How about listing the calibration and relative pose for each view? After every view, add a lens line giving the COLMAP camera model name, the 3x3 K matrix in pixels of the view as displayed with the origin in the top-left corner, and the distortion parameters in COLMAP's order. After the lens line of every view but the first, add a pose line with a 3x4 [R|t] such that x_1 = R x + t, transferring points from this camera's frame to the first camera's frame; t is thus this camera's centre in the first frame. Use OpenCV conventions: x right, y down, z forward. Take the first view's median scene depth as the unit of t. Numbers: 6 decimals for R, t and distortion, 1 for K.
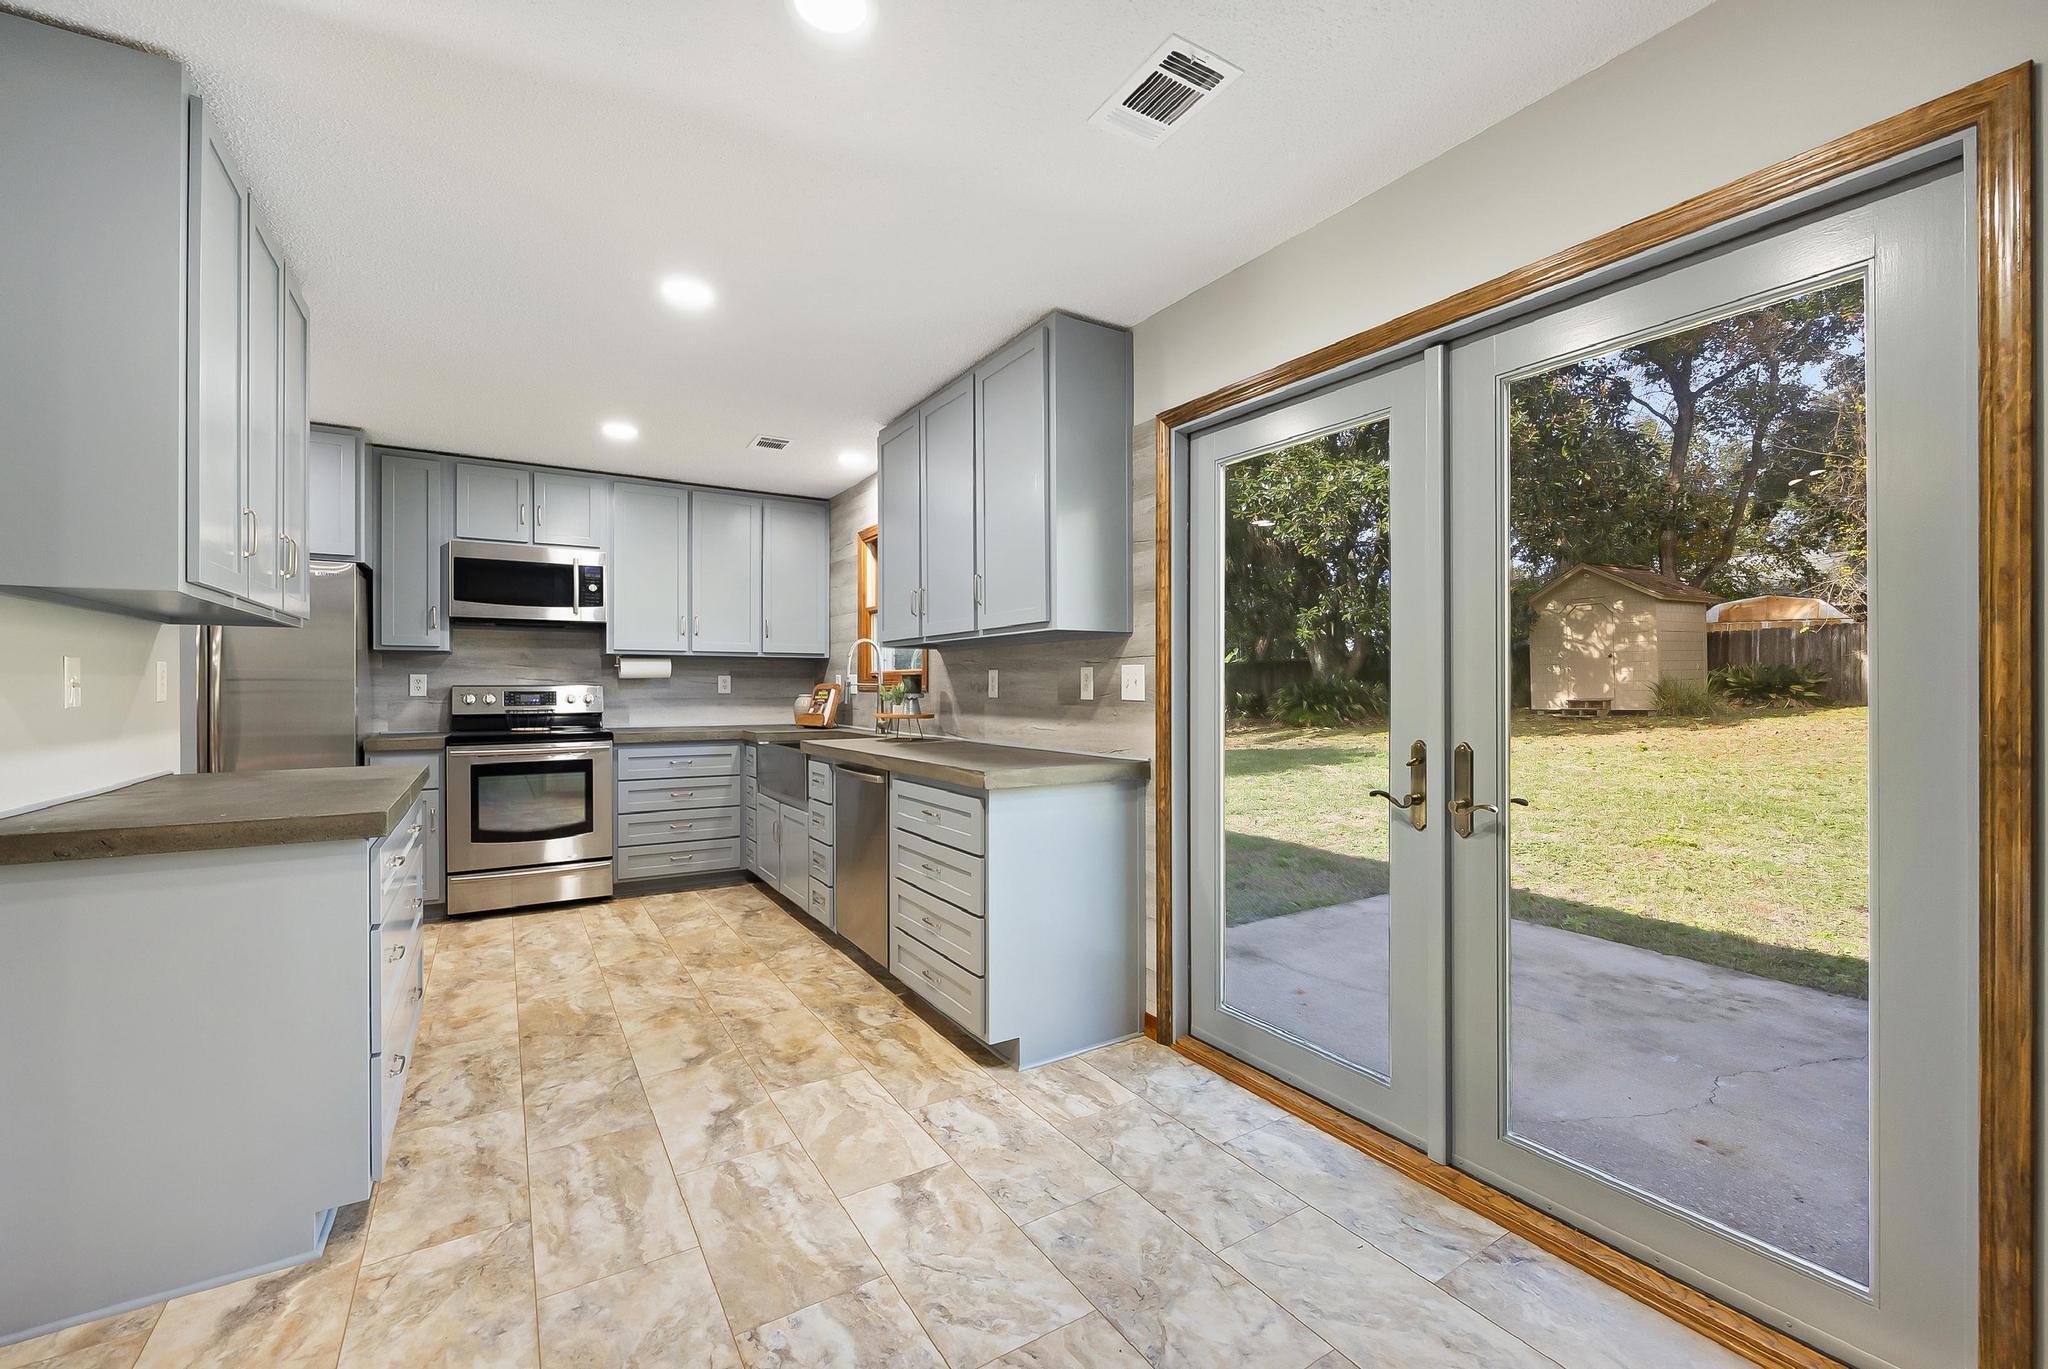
lens RADIAL K [[830.6, 0, 1009.5], [0, 830.6, 687.5], [0, 0, 1]] dist [-0.003386, -0.000013]
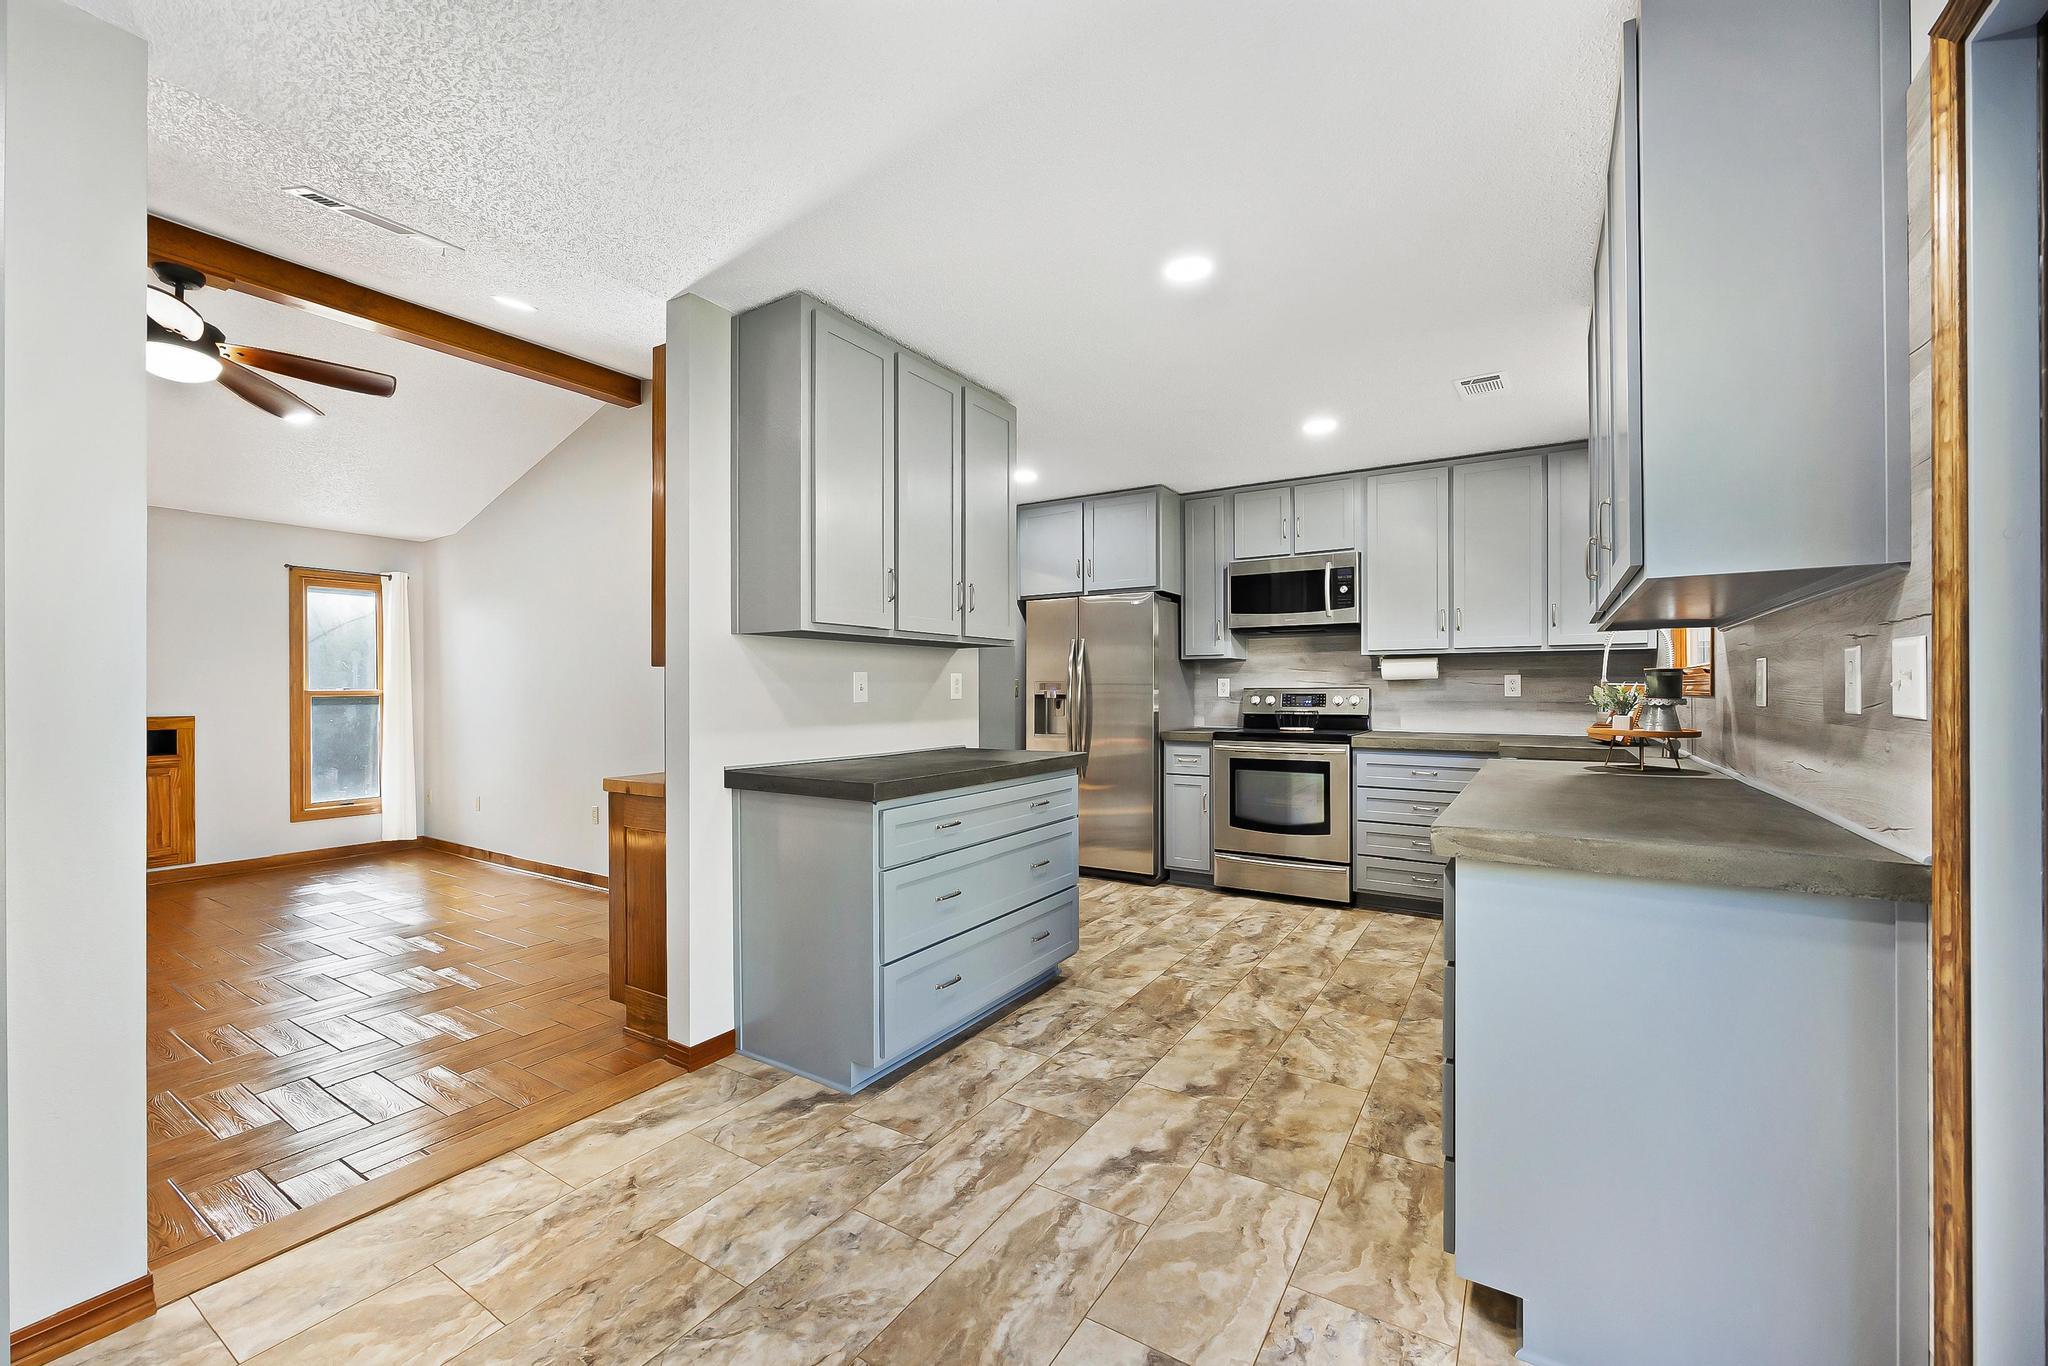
lens RADIAL K [[799.1, 0, 1037.7], [0, 799.1, 691.9], [0, 0, 1]] dist [-0.007686, -0.000260]
pose [[0.447108, 0.001505, -0.894479, 0.244088], [0.002502, 0.999993, 0.002933, -0.001379], [0.894476, -0.003550, 0.447101, 0.314037]]
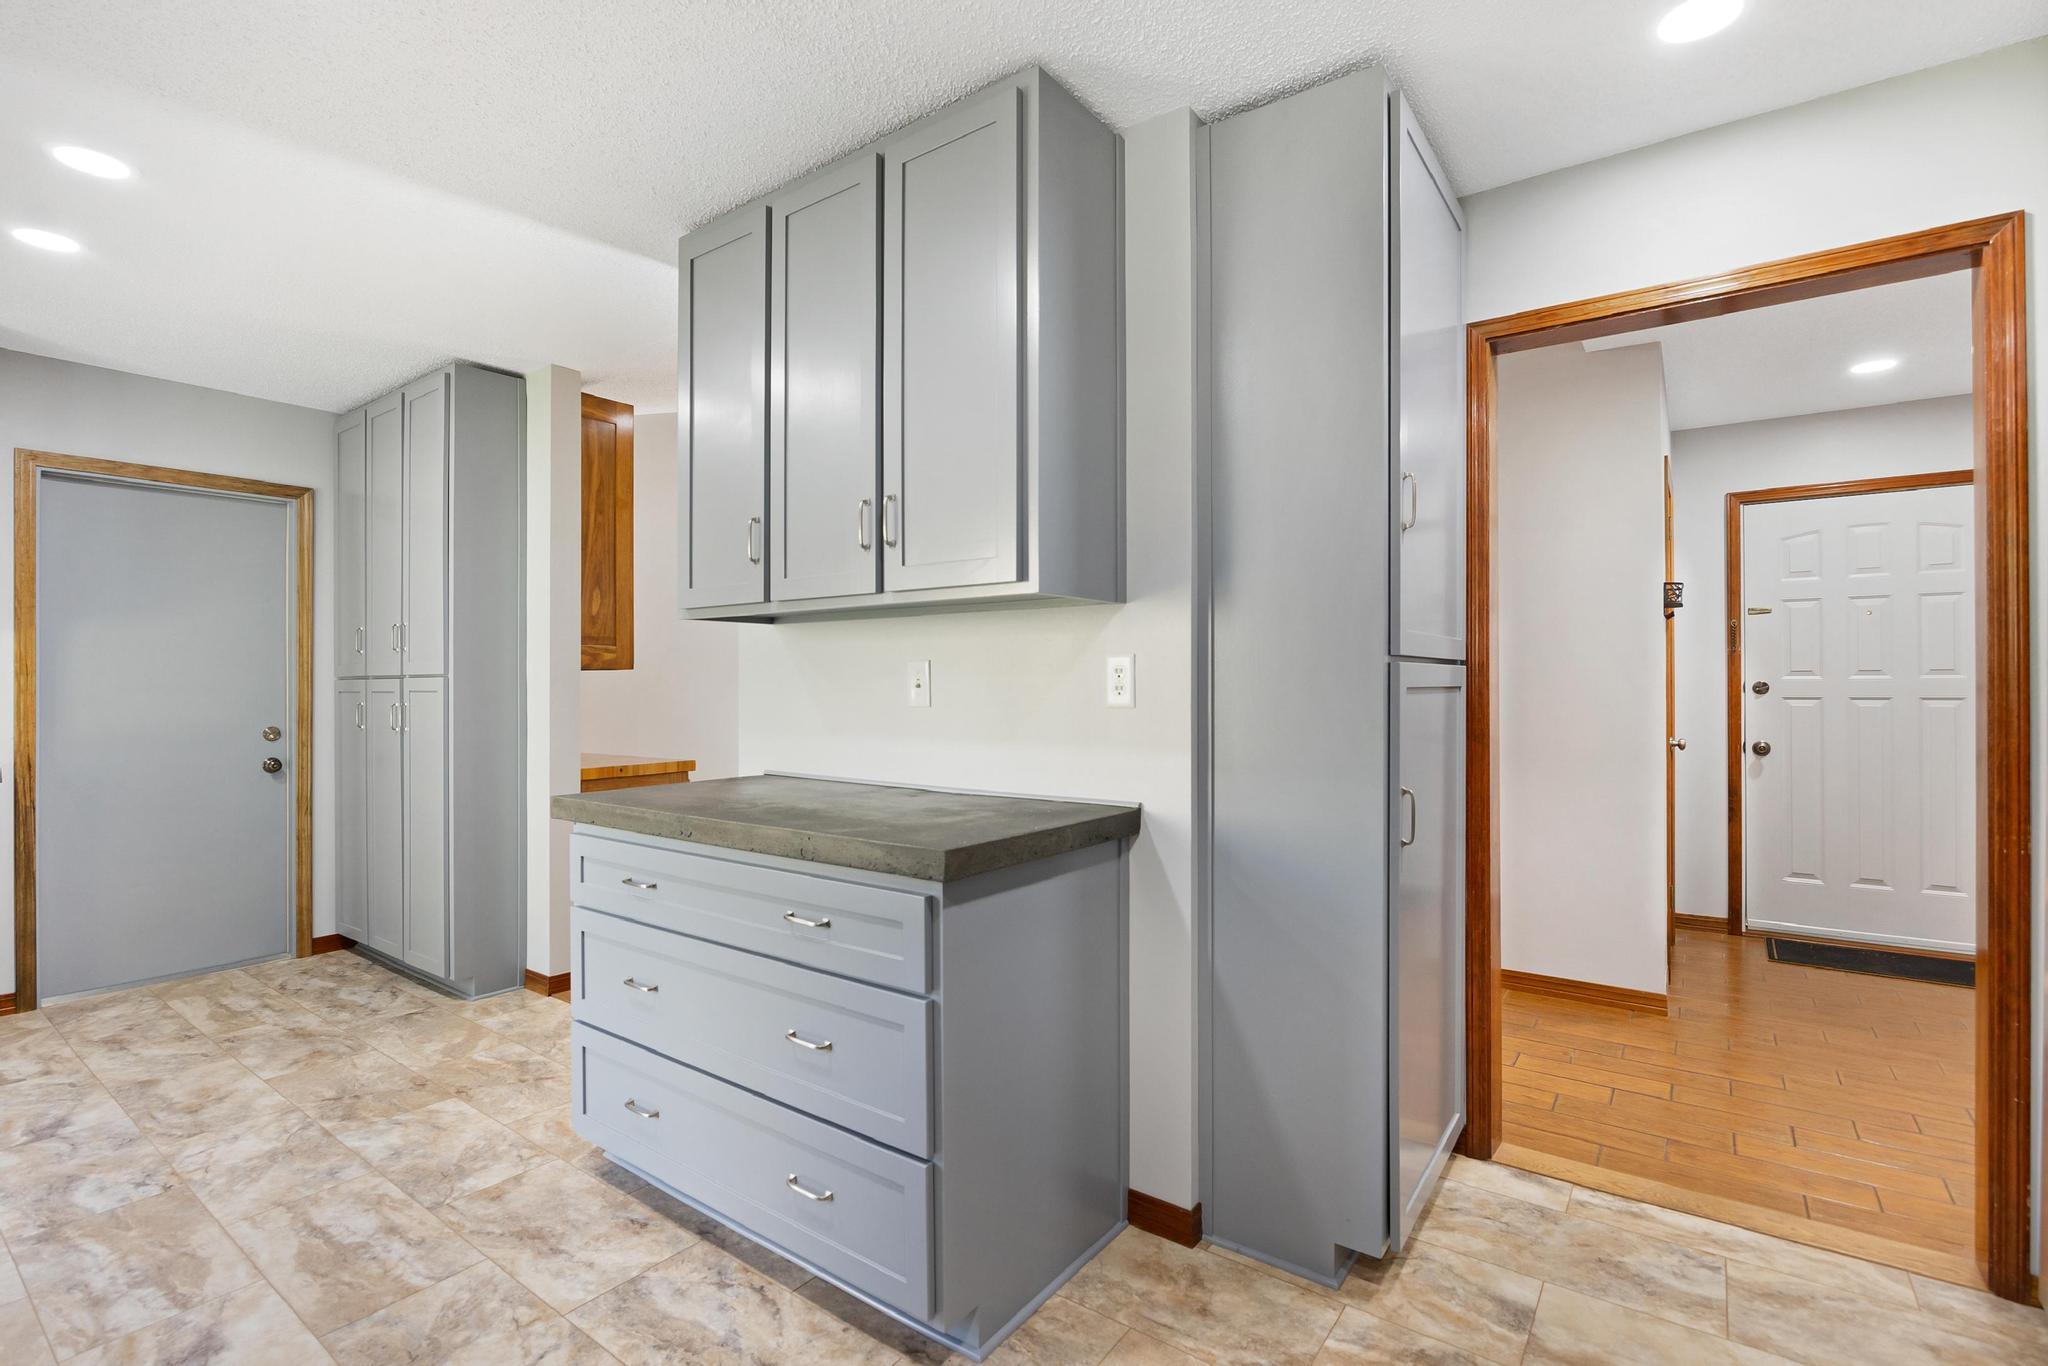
lens RADIAL K [[946.8, 0, 1023.3], [0, 946.8, 678.6], [0, 0, 1]] dist [0.001564, -0.005986]
pose [[-0.928477, 0.000048, -0.371391, -0.410869], [0.001887, 0.999988, -0.004589, -0.003721], [0.371386, -0.004962, -0.928465, 1.171052]]
